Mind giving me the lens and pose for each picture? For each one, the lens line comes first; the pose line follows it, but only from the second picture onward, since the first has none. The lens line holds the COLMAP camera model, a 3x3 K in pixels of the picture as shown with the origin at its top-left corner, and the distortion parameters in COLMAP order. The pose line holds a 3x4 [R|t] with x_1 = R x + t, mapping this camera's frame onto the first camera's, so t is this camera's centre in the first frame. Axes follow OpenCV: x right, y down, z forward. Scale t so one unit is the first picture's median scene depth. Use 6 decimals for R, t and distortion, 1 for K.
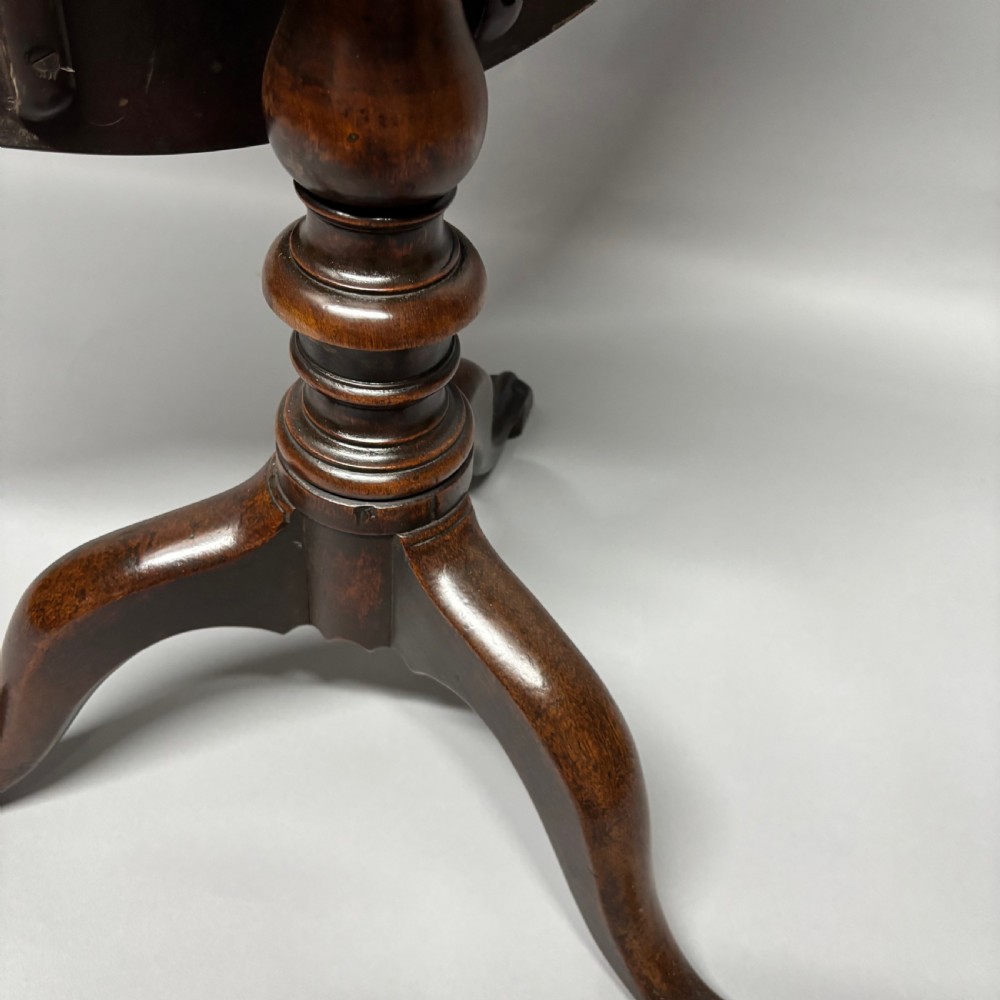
lens RADIAL K [[1023.1, 0, 504.3], [0, 1023.1, 504.7], [0, 0, 1]] dist [0.000416, -0.021093]
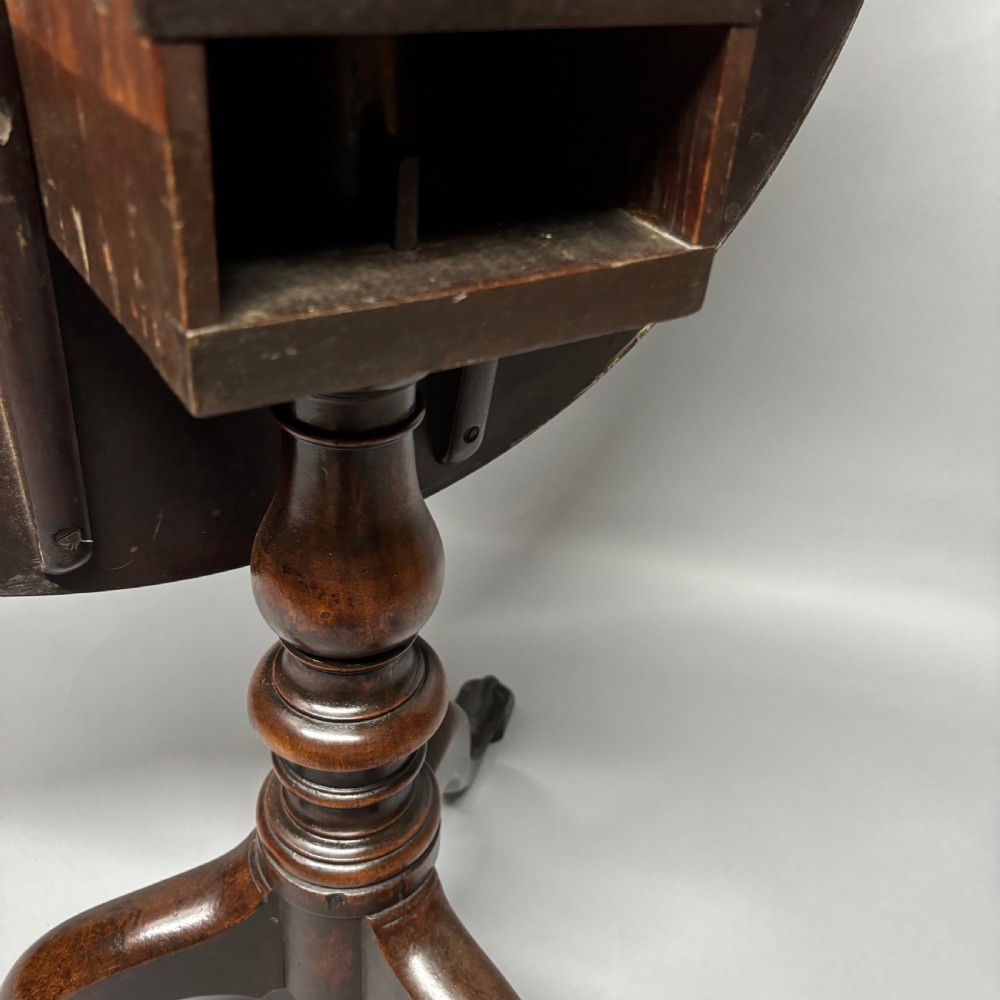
lens RADIAL K [[1023.1, 0, 504.3], [0, 1023.1, 504.7], [0, 0, 1]] dist [0.000416, -0.021093]
pose [[0.999969, -0.006955, -0.003633, 0.046620], [0.006081, 0.979514, -0.201283, -0.180345], [0.004958, 0.201254, 0.979526, -0.130658]]
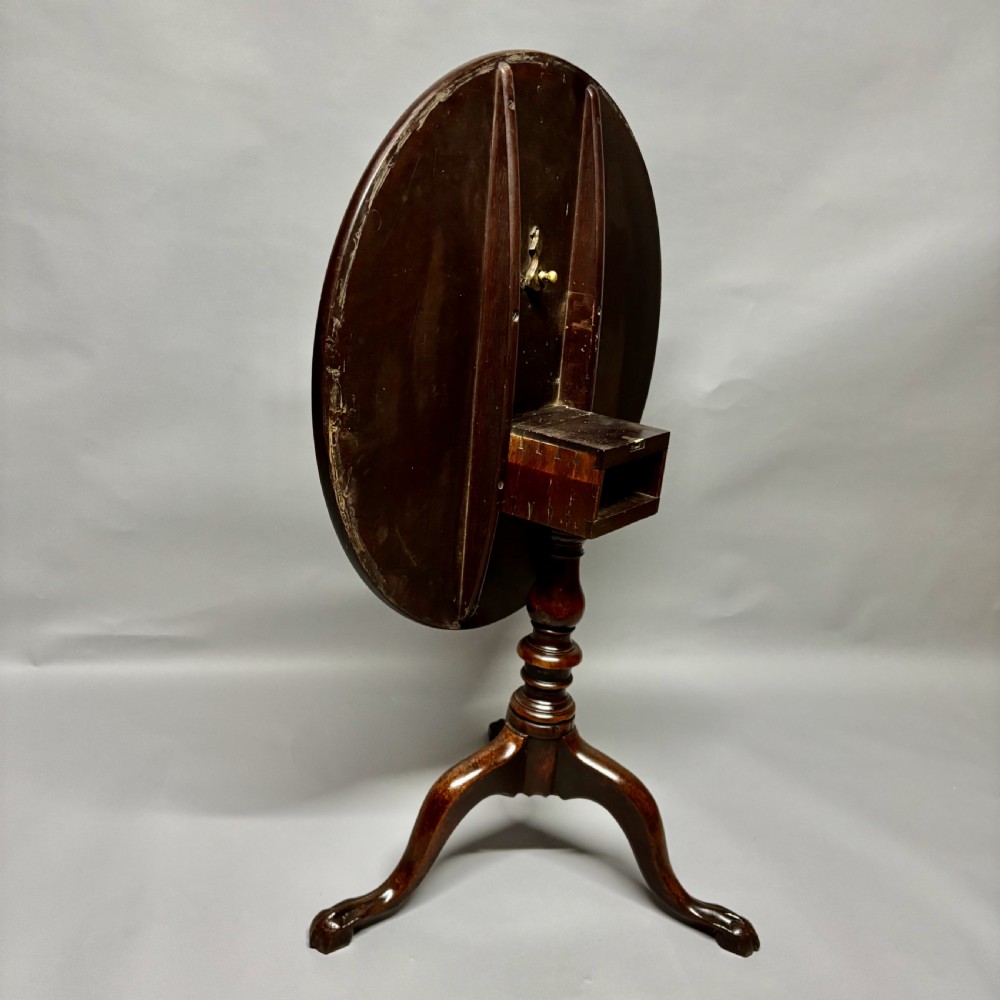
lens RADIAL K [[918.9, 0, 488.3], [0, 918.9, 497.9], [0, 0, 1]] dist [0.102740, -0.307853]
pose [[0.944796, -0.105750, 0.310126, -1.099523], [0.231980, 0.884315, -0.405183, 0.468778], [-0.231401, 0.454758, 0.860029, -1.639153]]
